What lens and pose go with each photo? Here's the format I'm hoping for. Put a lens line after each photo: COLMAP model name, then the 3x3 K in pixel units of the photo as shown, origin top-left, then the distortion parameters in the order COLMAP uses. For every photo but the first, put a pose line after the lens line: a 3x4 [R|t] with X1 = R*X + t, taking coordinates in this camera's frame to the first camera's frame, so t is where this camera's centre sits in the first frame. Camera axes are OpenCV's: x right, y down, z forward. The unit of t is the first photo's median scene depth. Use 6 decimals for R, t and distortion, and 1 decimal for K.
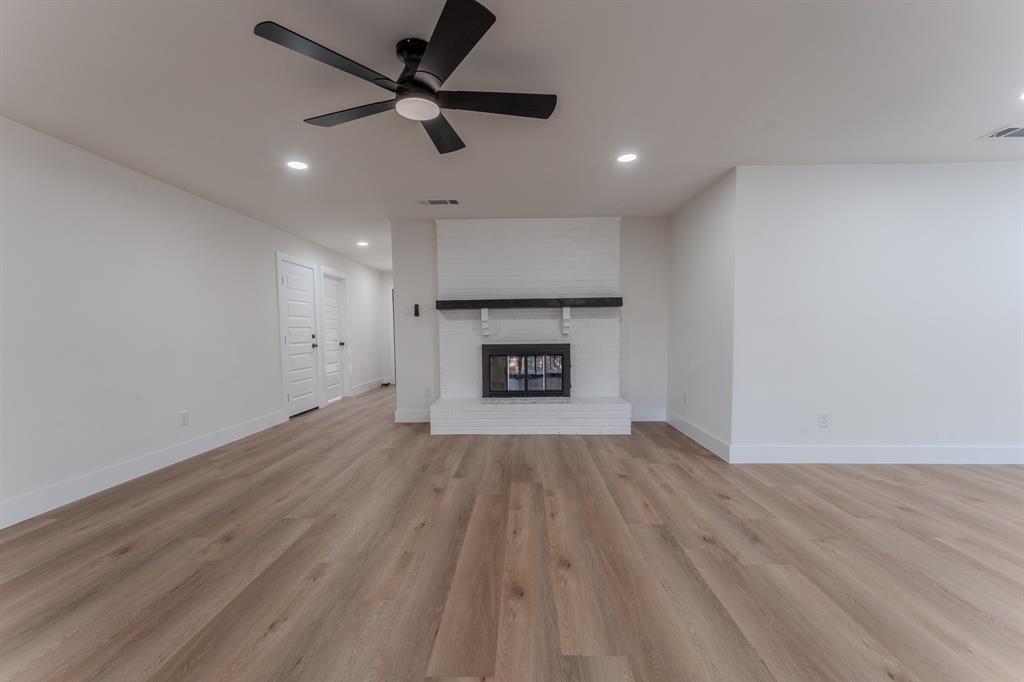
lens RADIAL K [[428.1, 0, 513.6], [0, 428.1, 359.0], [0, 0, 1]] dist [-0.000648, -0.000112]
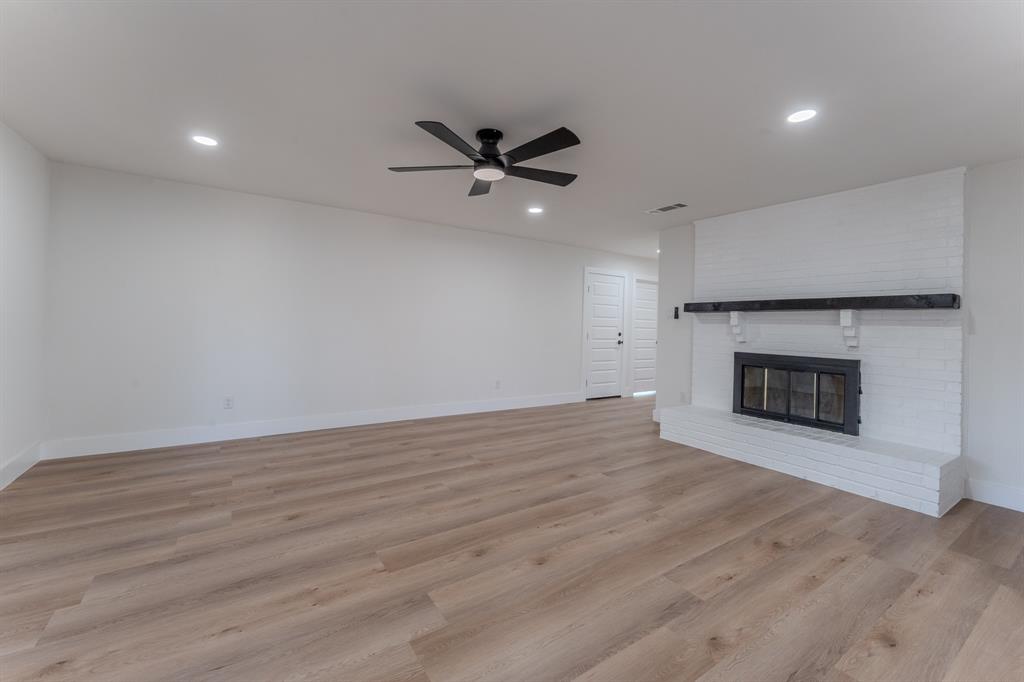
lens RADIAL K [[422.9, 0, 513.9], [0, 422.9, 321.1], [0, 0, 1]] dist [-0.000472, -0.000262]
pose [[0.573936, 0.019122, -0.818677, 0.389020], [-0.087905, 0.995389, -0.038376, -0.024257], [0.814168, 0.093991, 0.572971, 0.130013]]
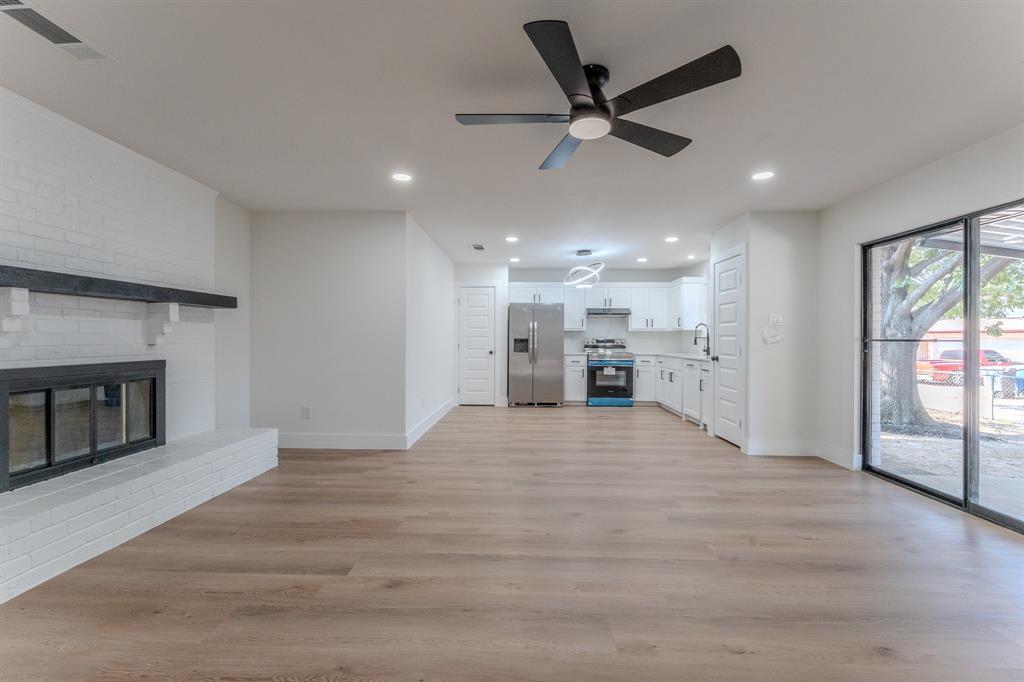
lens RADIAL K [[418.7, 0, 518.0], [0, 418.7, 337.2], [0, 0, 1]] dist [-0.001174, -0.000108]
pose [[-0.008137, 0.013446, 0.999876, -0.506509], [0.063868, 0.997875, -0.012899, -0.028698], [-0.997925, 0.063755, -0.008978, 0.493820]]
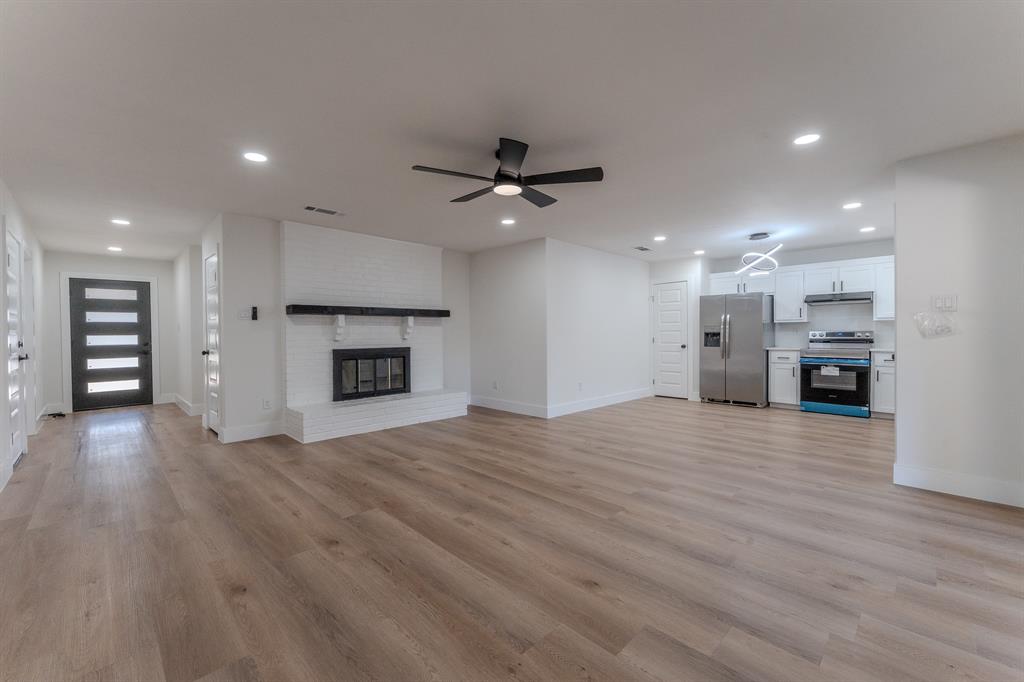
lens RADIAL K [[418.7, 0, 518.0], [0, 418.7, 337.2], [0, 0, 1]] dist [-0.001174, -0.000108]
pose [[0.680933, -0.000675, 0.732346, -0.523681], [0.050531, 0.997660, -0.046063, 0.005440], [-0.730601, 0.068372, 0.679373, -0.002461]]
